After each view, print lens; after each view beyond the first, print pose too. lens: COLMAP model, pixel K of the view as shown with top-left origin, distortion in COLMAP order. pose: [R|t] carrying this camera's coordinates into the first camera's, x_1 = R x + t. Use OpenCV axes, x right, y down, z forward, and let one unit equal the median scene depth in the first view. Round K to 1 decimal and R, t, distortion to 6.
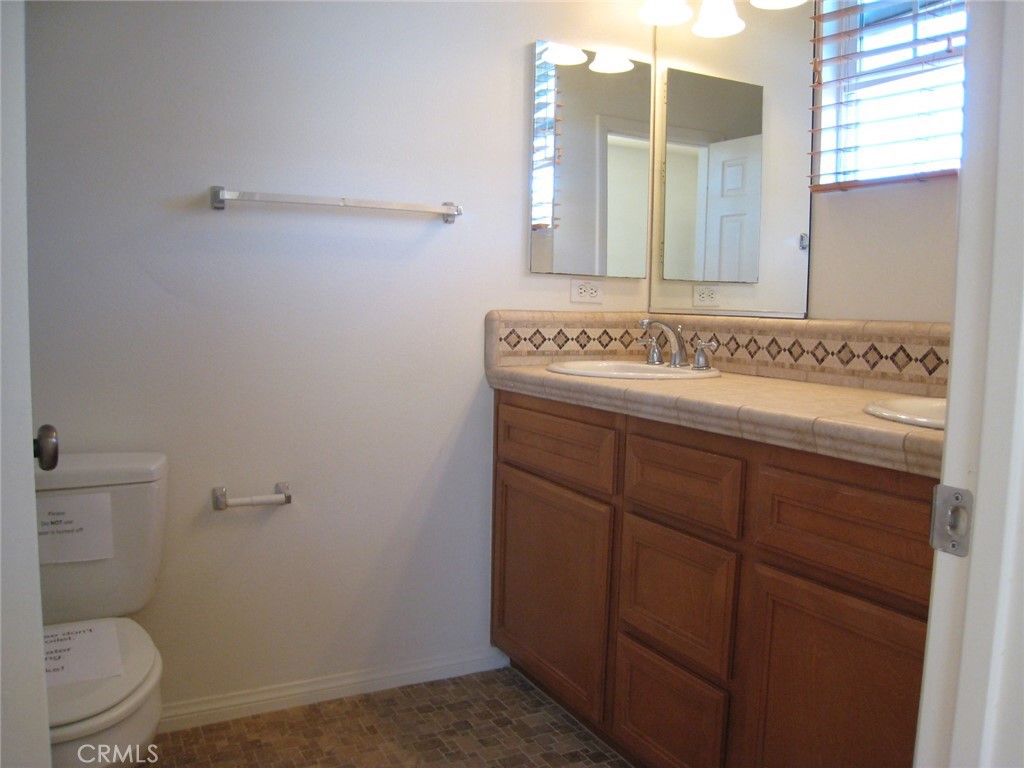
lens RADIAL K [[839.8, 0, 532.4], [0, 839.8, 386.9], [0, 0, 1]] dist [-0.165025, 0.112161]
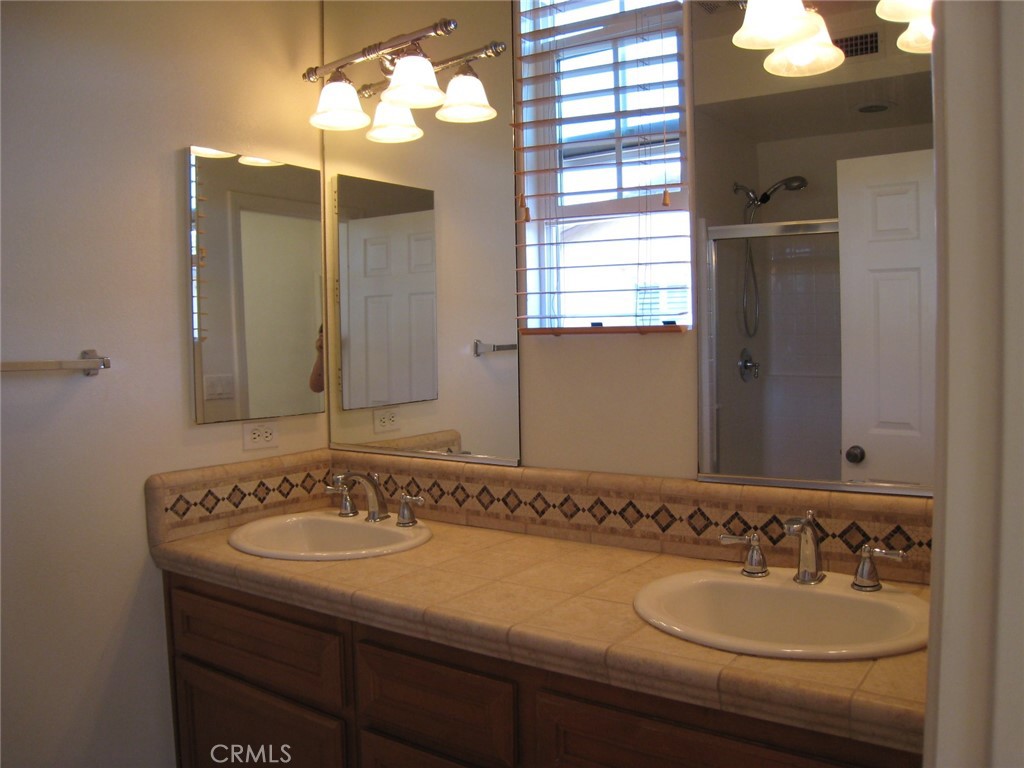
lens RADIAL K [[839.8, 0, 532.4], [0, 839.8, 386.9], [0, 0, 1]] dist [-0.165025, 0.112161]
pose [[0.894243, -0.061064, 0.443397, -0.069168], [0.079029, 0.996627, -0.022131, -0.143176], [-0.440550, 0.054832, 0.896052, 0.127288]]
